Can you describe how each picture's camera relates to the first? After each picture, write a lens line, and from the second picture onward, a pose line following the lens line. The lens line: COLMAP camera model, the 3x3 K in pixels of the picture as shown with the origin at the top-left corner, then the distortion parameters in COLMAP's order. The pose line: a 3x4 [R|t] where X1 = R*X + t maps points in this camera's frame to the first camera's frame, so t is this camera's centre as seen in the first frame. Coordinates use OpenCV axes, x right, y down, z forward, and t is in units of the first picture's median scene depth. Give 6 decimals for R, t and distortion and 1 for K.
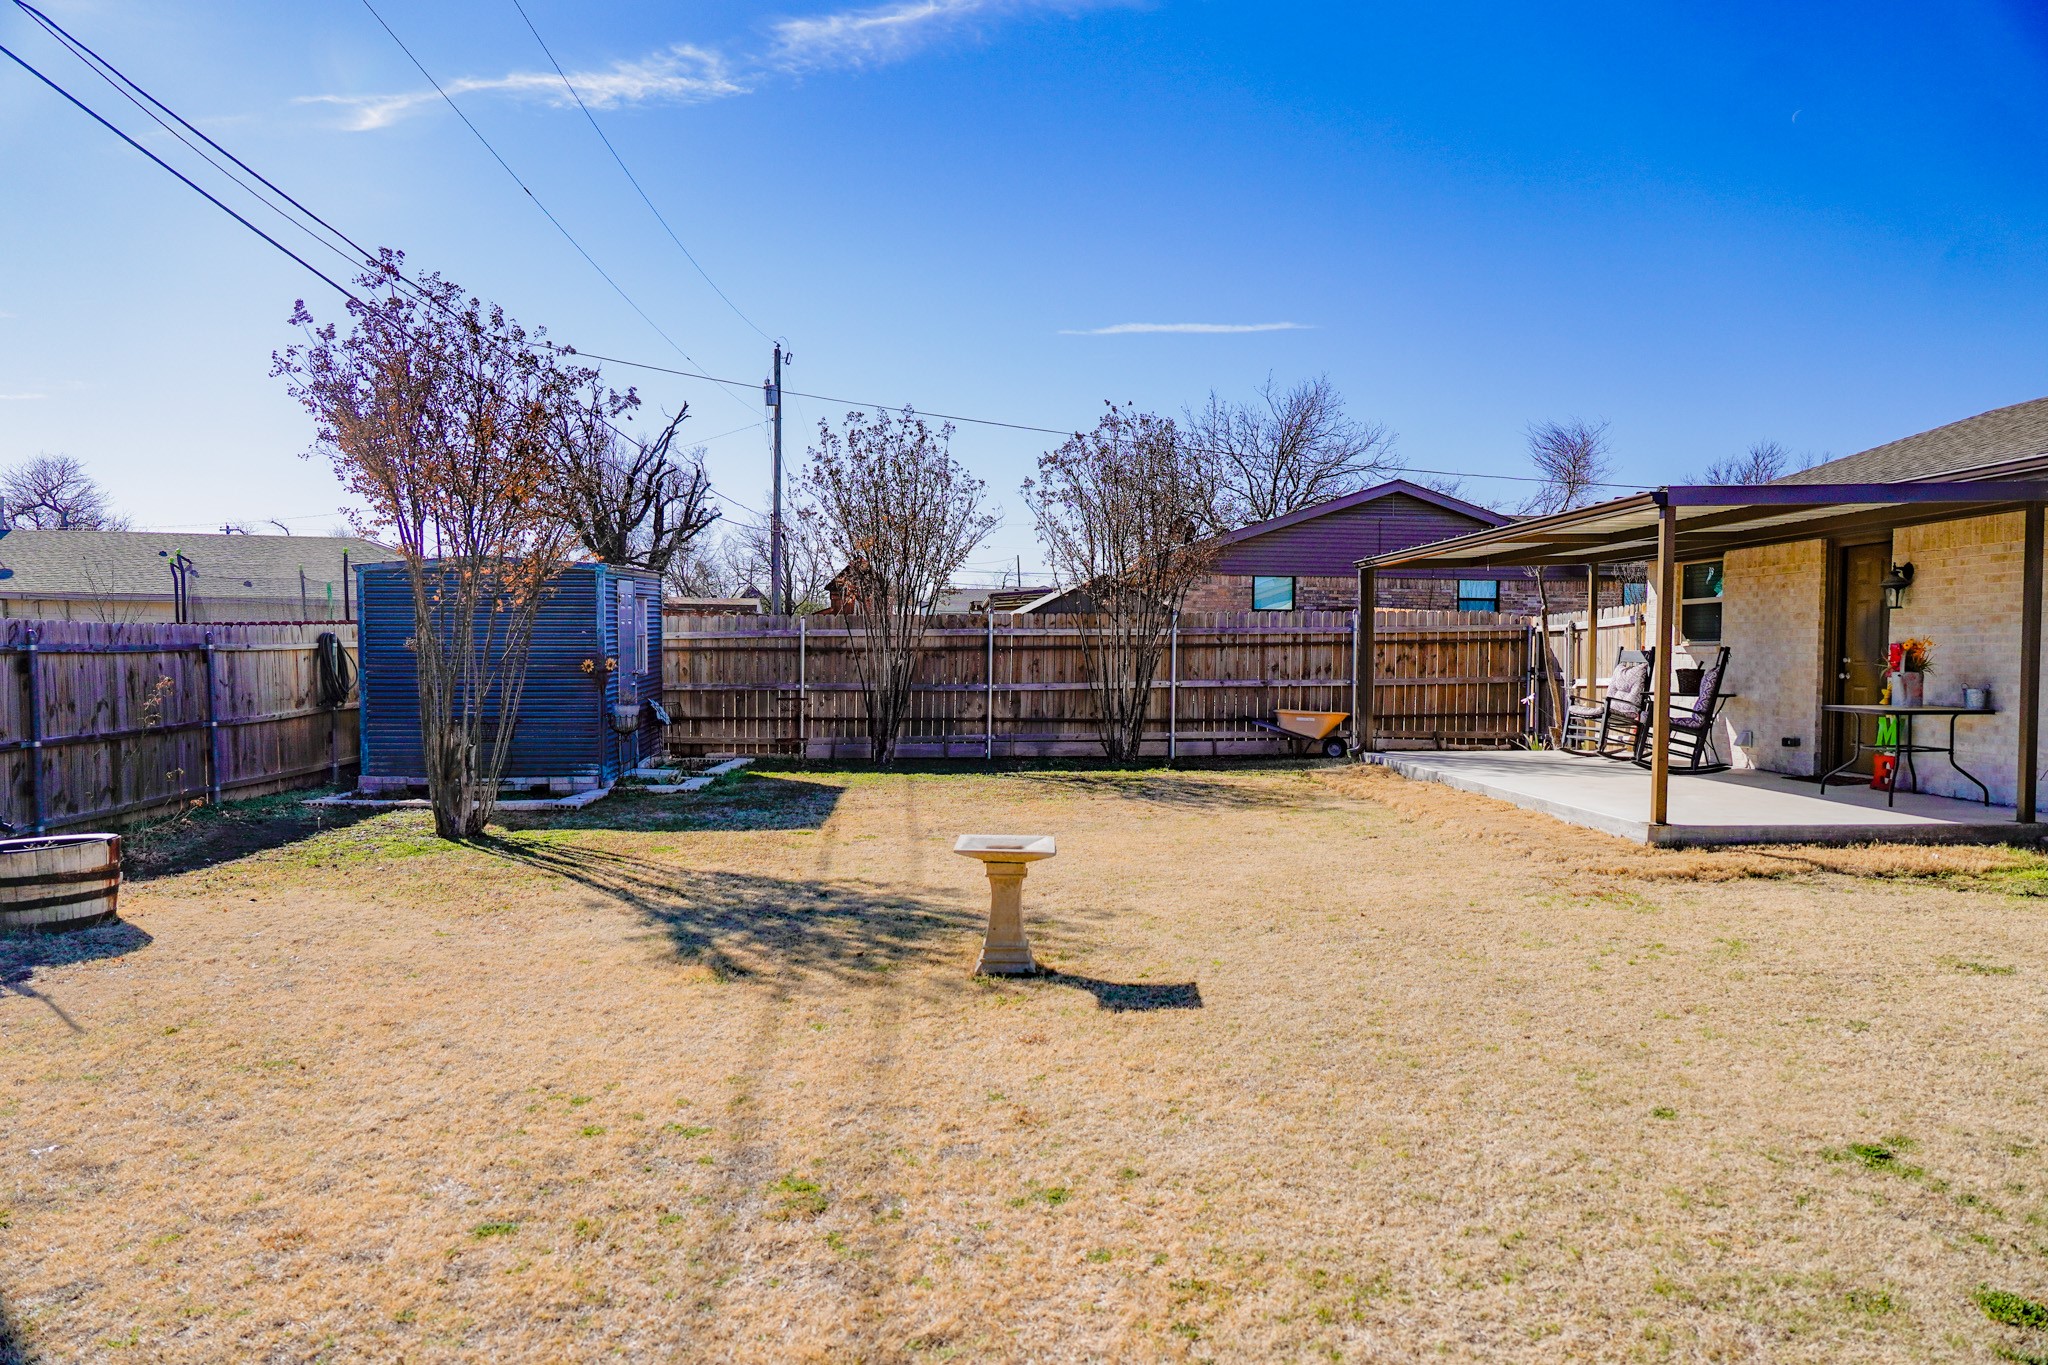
lens RADIAL K [[1386.4, 0, 1025.8], [0, 1386.4, 670.7], [0, 0, 1]] dist [-0.025801, 0.029397]
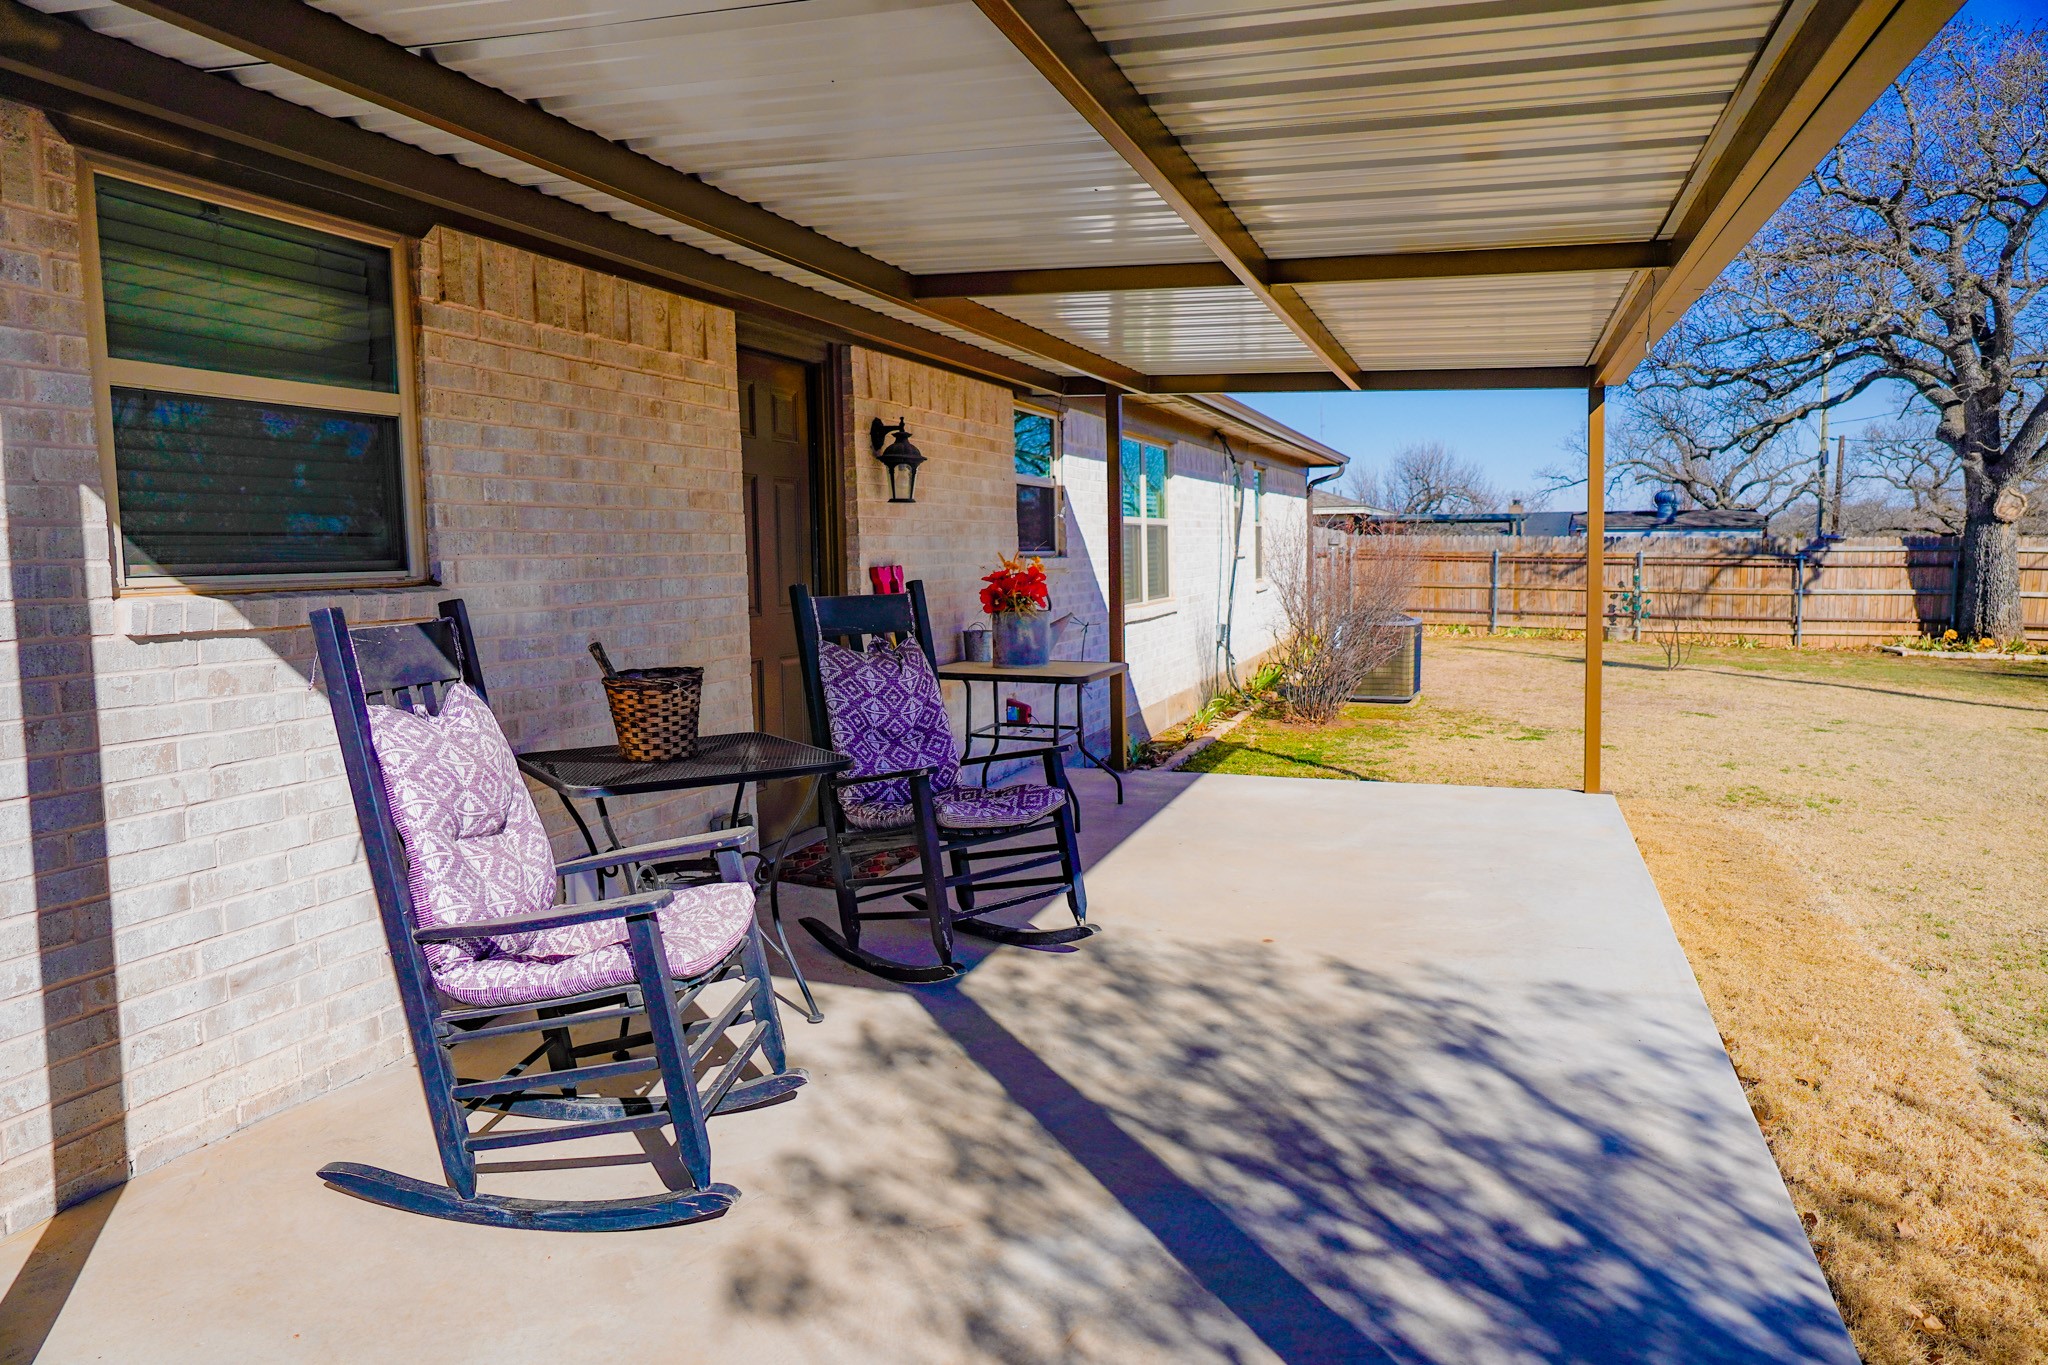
lens RADIAL K [[1386.4, 0, 1014.2], [0, 1386.4, 672.4], [0, 0, 1]] dist [-0.025801, 0.029397]
pose [[-0.922421, -0.049337, 0.383022, 0.228193], [-0.007137, 0.993814, 0.110826, -0.024149], [-0.386121, 0.099494, -0.917067, 0.906971]]
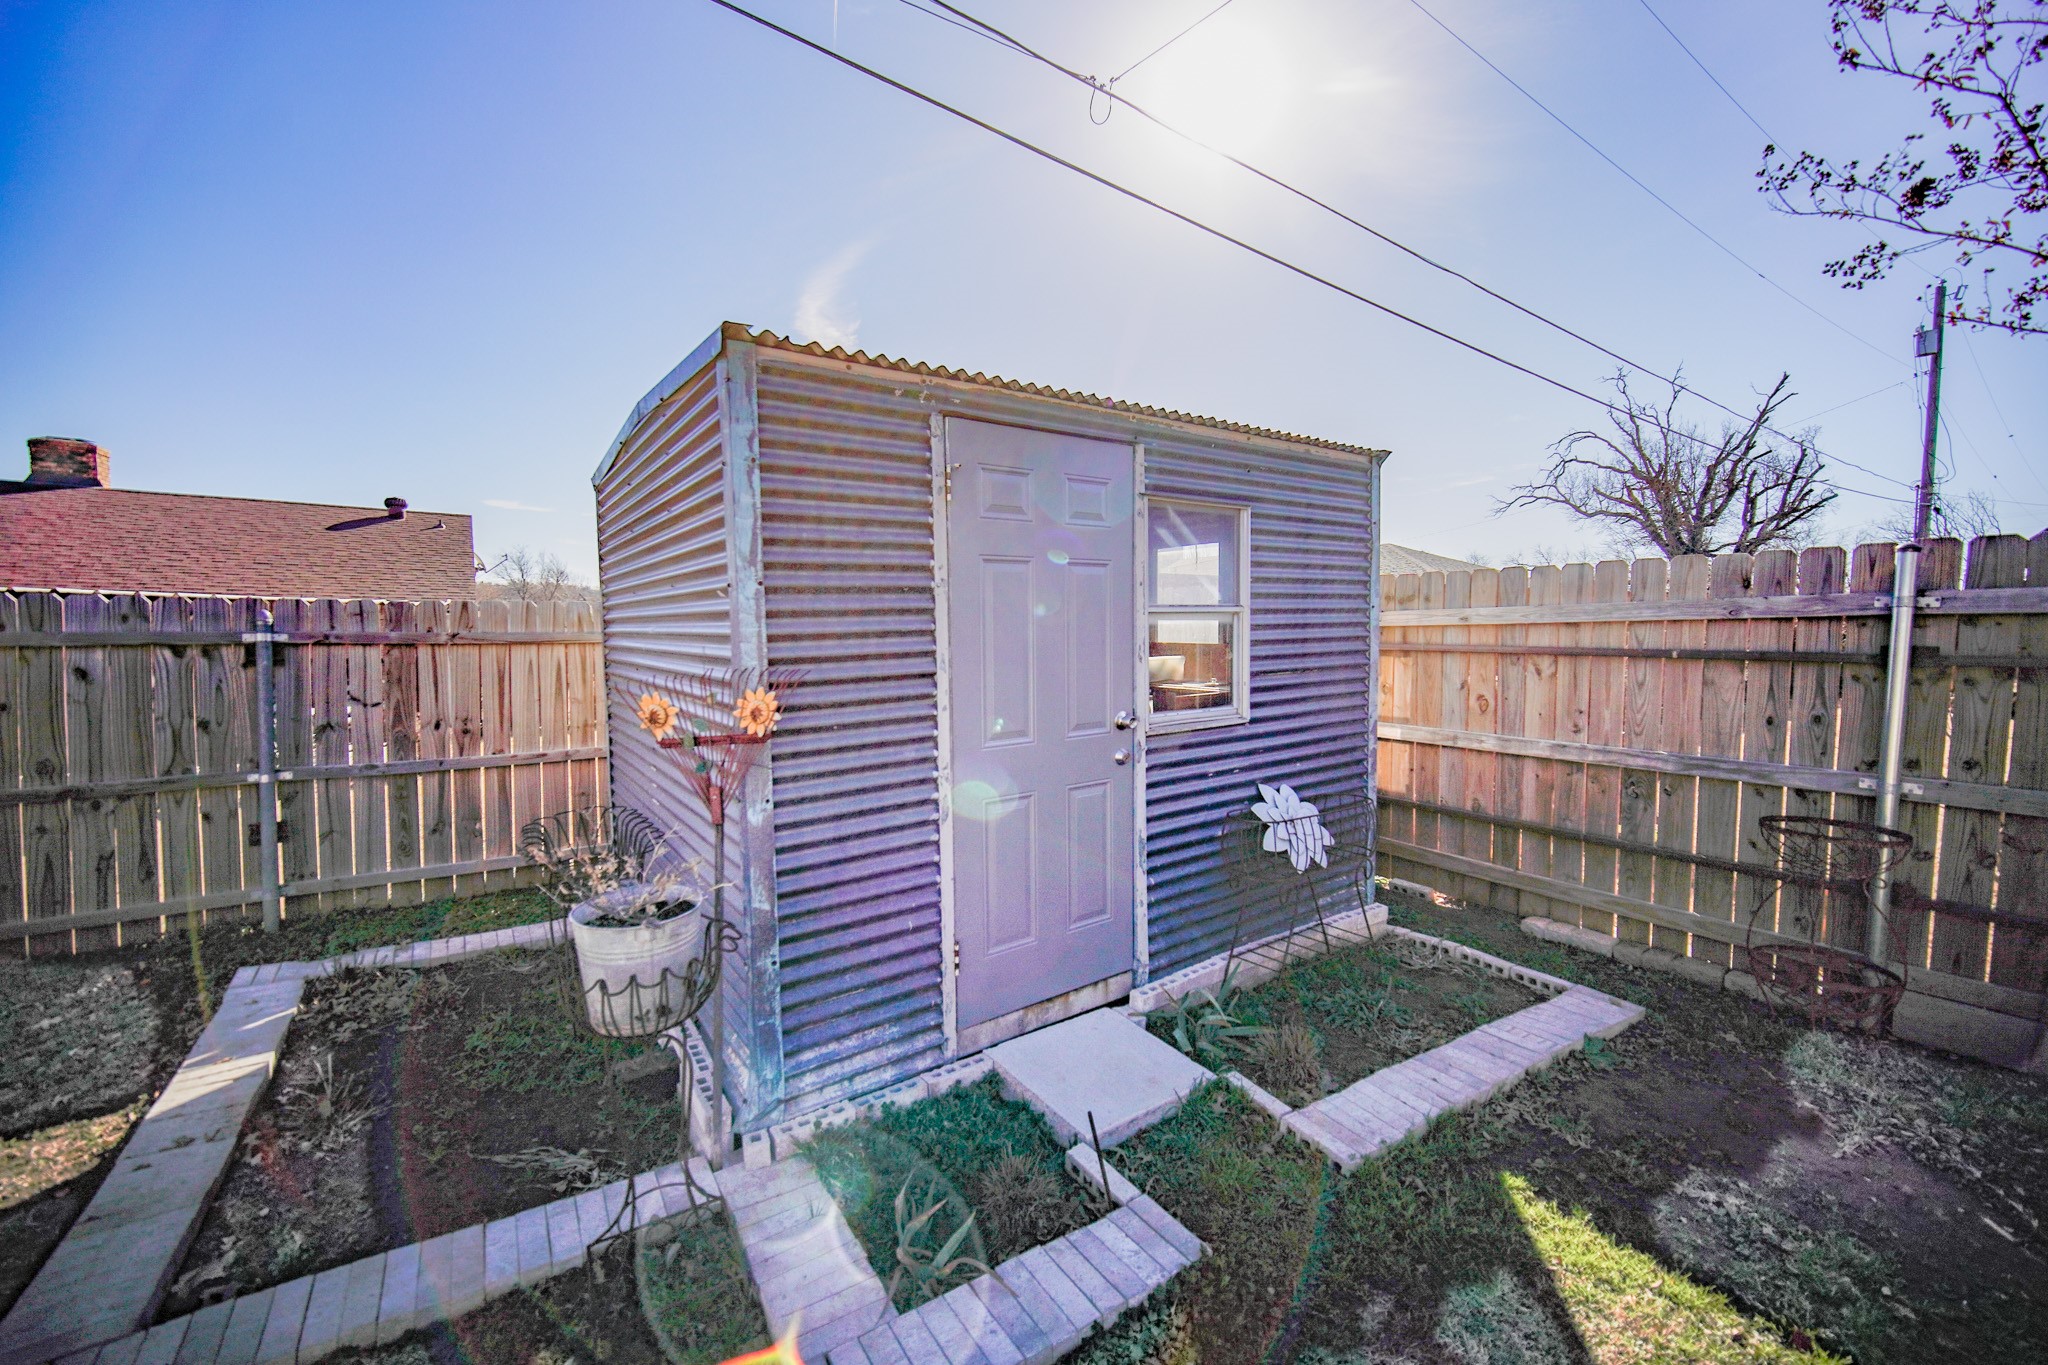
lens RADIAL K [[818.9, 0, 1012.7], [0, 818.9, 680.5], [0, 0, 1]] dist [-0.004644, 0.000246]
pose [[0.519744, 0.050920, -0.852803, -0.111104], [-0.021642, 0.998687, 0.046441, -0.014543], [0.854048, -0.005681, 0.520163, 0.746306]]
